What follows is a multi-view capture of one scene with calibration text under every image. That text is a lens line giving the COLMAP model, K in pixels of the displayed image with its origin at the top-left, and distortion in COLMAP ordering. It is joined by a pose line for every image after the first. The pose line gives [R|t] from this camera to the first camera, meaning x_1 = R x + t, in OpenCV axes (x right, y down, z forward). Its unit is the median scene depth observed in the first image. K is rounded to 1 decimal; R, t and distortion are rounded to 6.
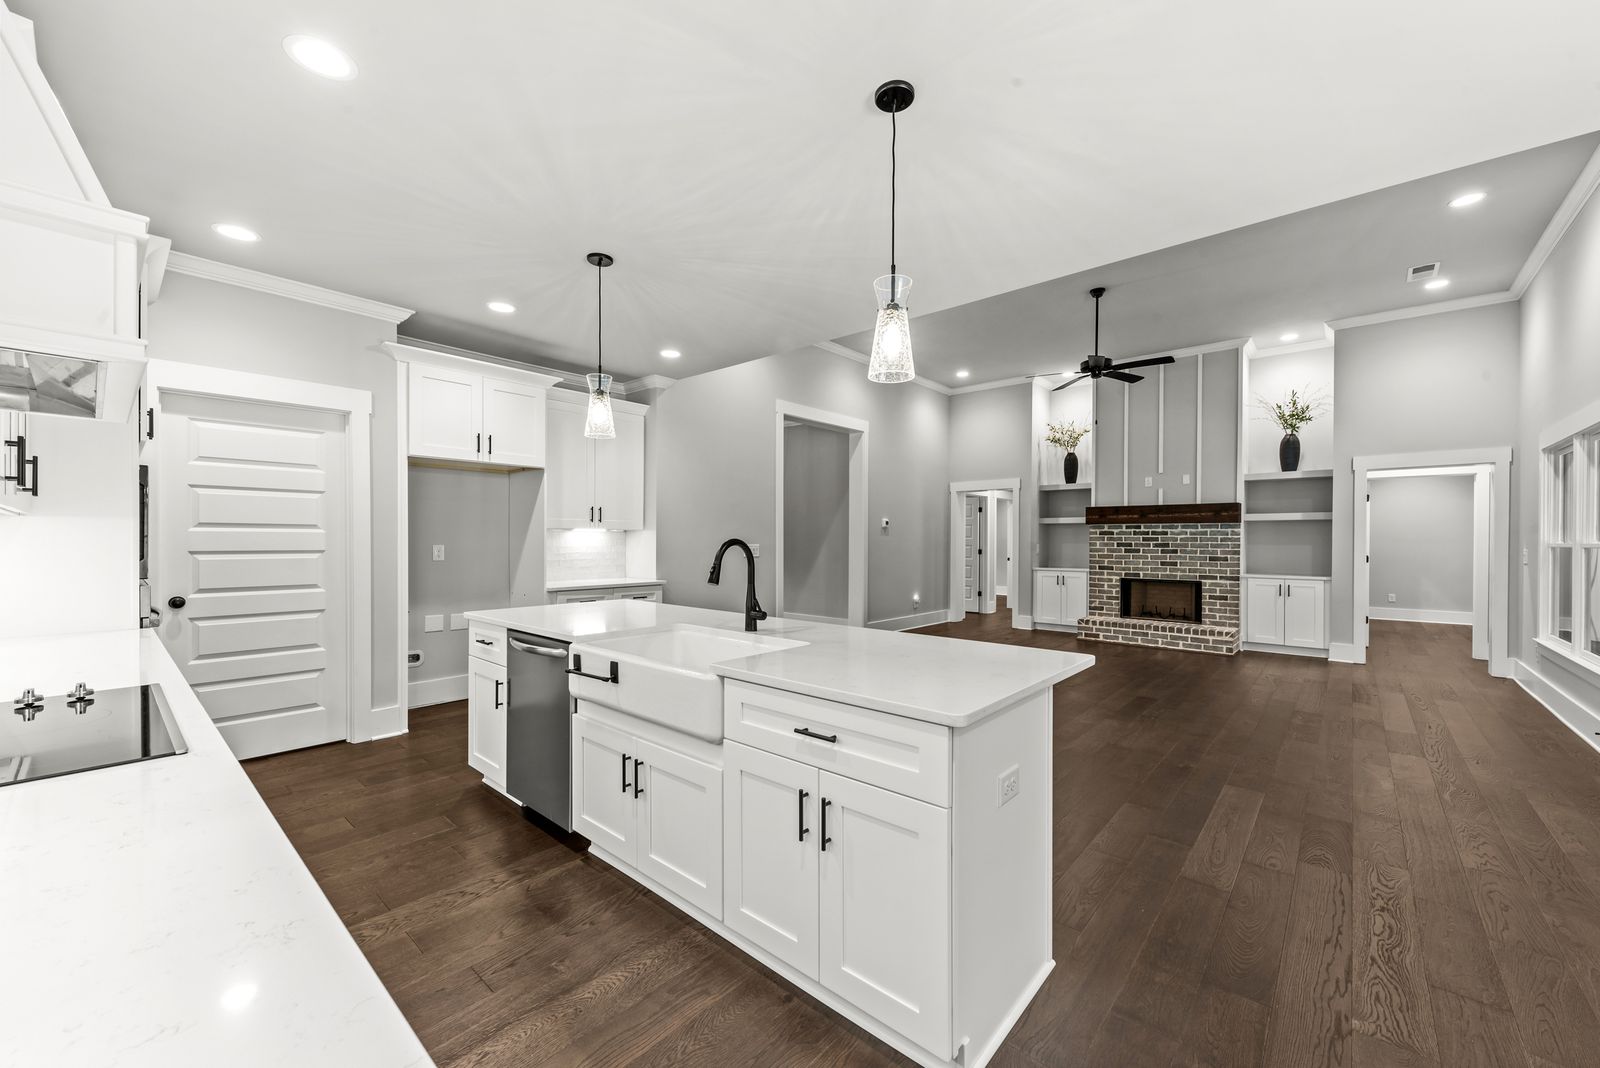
lens RADIAL K [[617.6, 0, 800.0], [0, 617.6, 534.0], [0, 0, 1]] dist [0.022225, -0.000026]
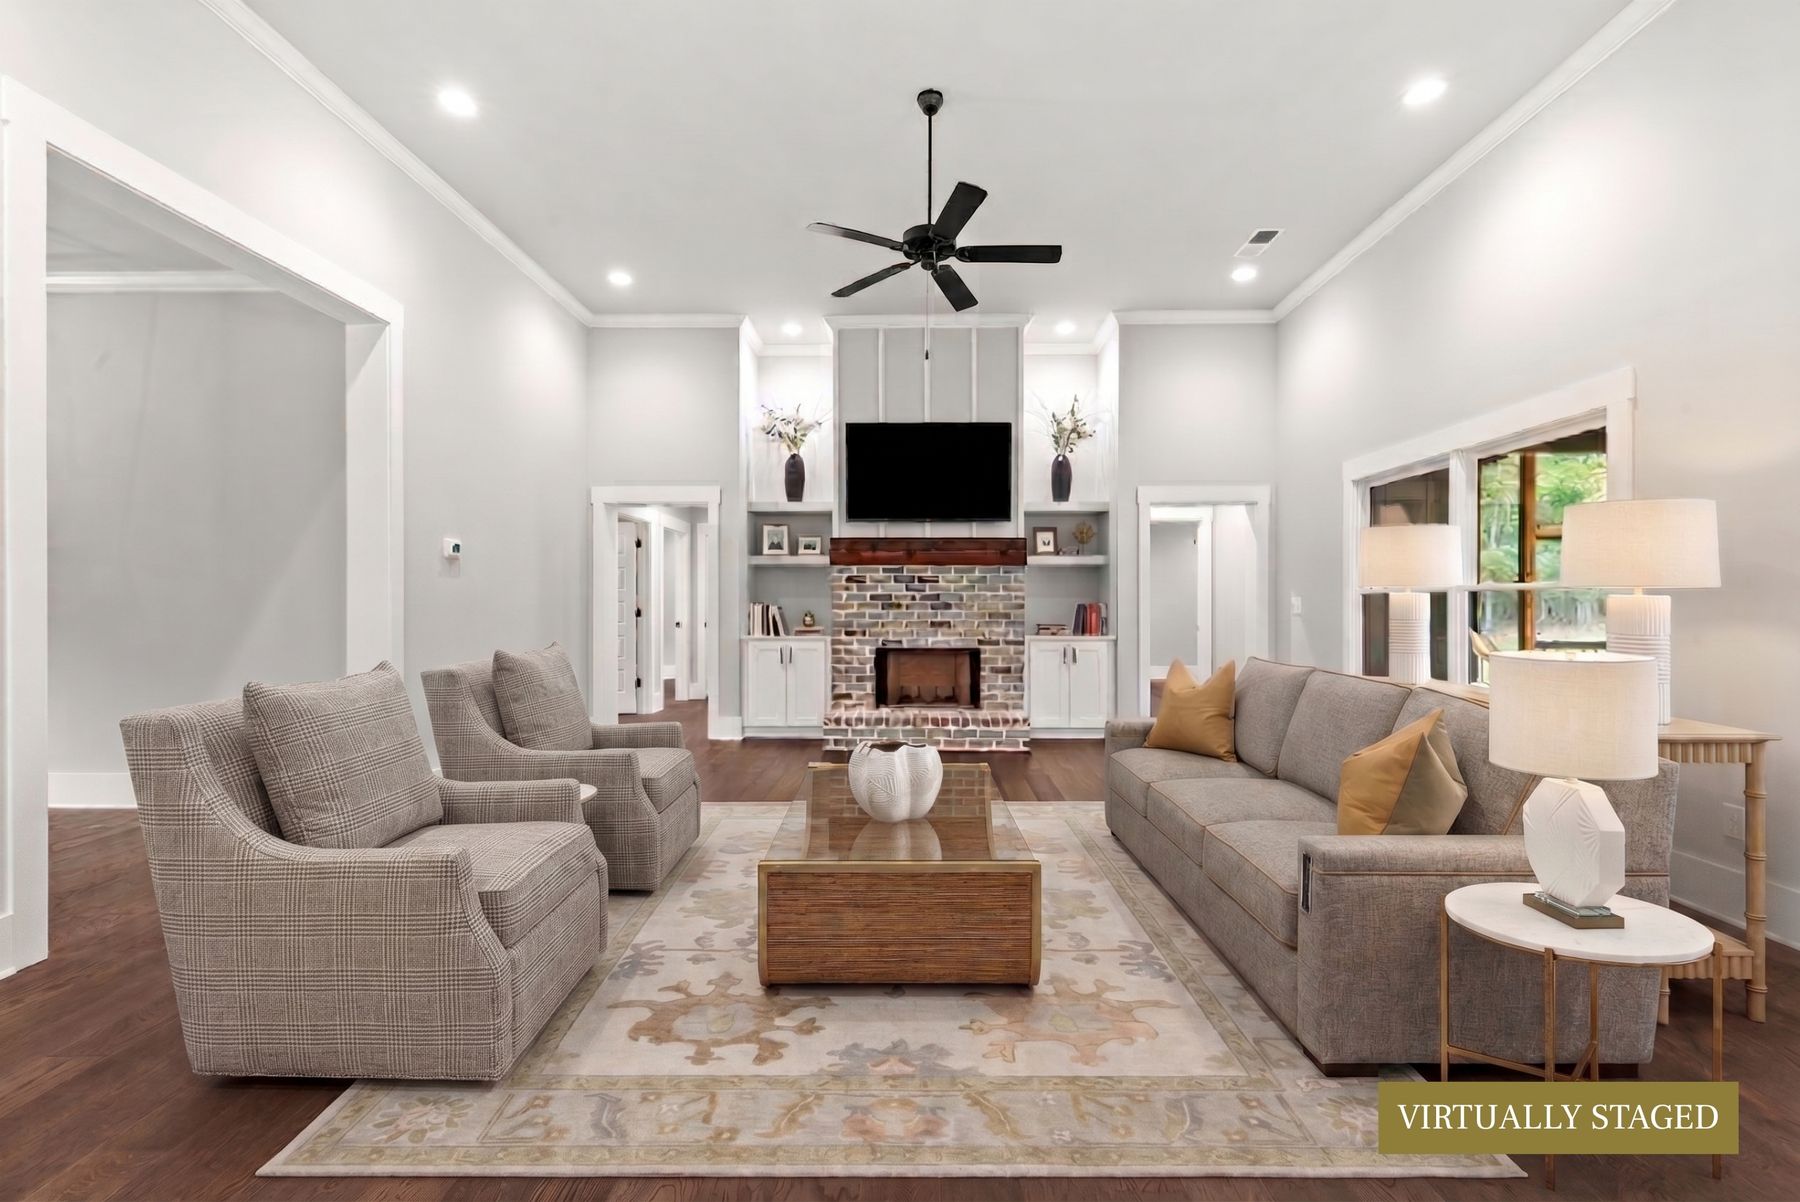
lens RADIAL K [[694.8, 0, 900.0], [0, 694.8, 601.0], [0, 0, 1]] dist [0.022225, -0.000026]
pose [[0.756415, 0.001947, 0.654089, 0.059476], [-0.004830, 0.999985, 0.002609, 0.020954], [-0.654074, -0.005132, 0.756413, 0.466691]]
